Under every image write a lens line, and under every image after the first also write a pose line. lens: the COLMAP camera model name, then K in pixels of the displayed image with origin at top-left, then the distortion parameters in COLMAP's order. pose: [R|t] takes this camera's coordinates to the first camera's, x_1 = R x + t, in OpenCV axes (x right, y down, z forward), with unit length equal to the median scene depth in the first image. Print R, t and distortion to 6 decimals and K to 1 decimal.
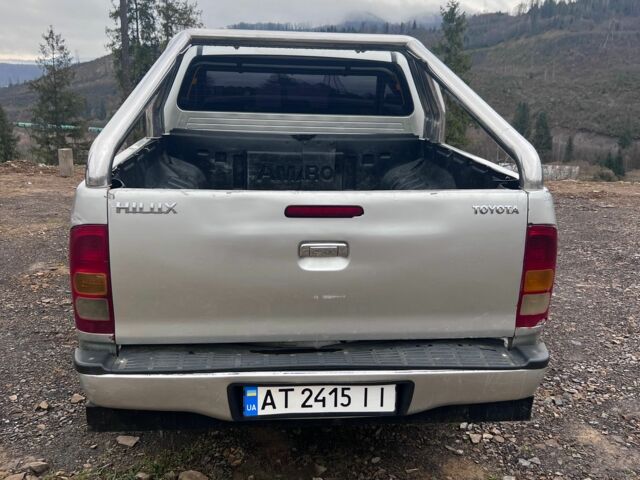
lens RADIAL K [[639.5, 0, 319.0], [0, 639.5, 236.4], [0, 0, 1]] dist [0.036563, -0.043284]
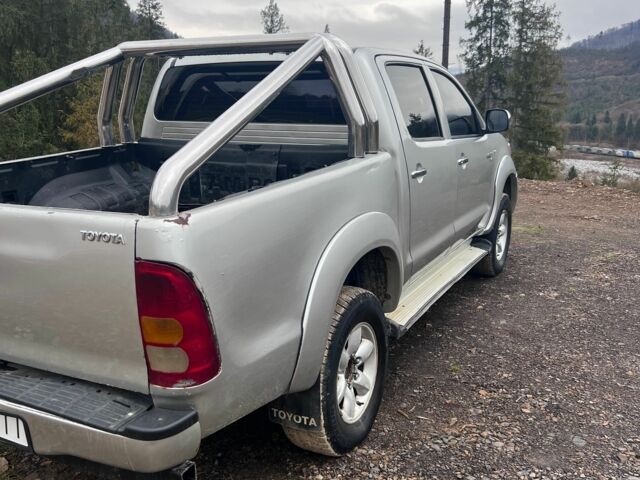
lens RADIAL K [[639.5, 0, 319.0], [0, 639.5, 236.4], [0, 0, 1]] dist [0.036563, -0.043284]
pose [[0.842890, 0.087552, -0.530916, 0.572899], [-0.093861, 0.995470, 0.015144, -0.048864], [0.529837, 0.037068, 0.847289, 0.263855]]
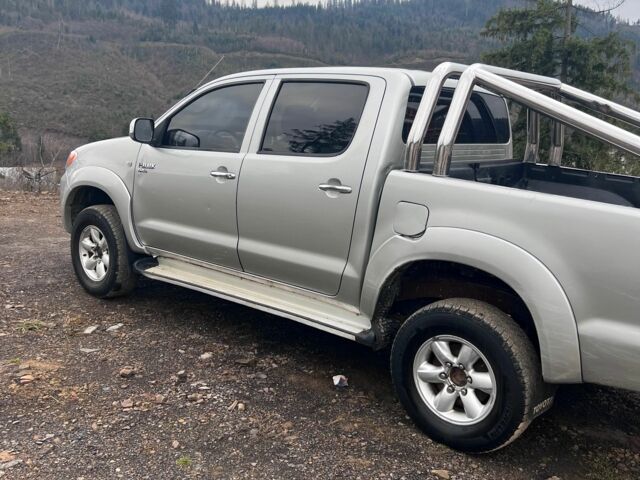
lens RADIAL K [[641.1, 0, 310.8], [0, 641.1, 242.0], [0, 0, 1]] dist [0.036029, -0.030465]
pose [[0.709531, -0.126927, 0.693149, -0.981368], [0.121317, 0.990960, 0.057276, -0.125261], [-0.694153, 0.043452, 0.718515, 0.432996]]
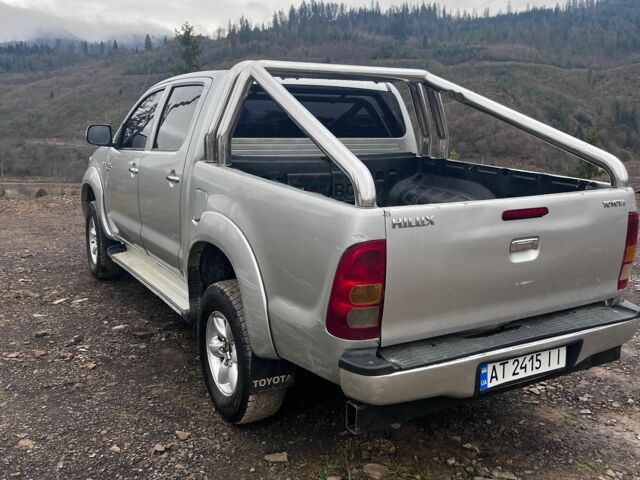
lens RADIAL K [[639.5, 0, 319.0], [0, 639.5, 236.4], [0, 0, 1]] dist [0.036563, -0.043284]
pose [[0.904244, -0.089420, 0.417548, -0.512265], [0.102061, 0.994746, -0.007994, -0.015246], [-0.414639, 0.049843, 0.908620, 0.016894]]
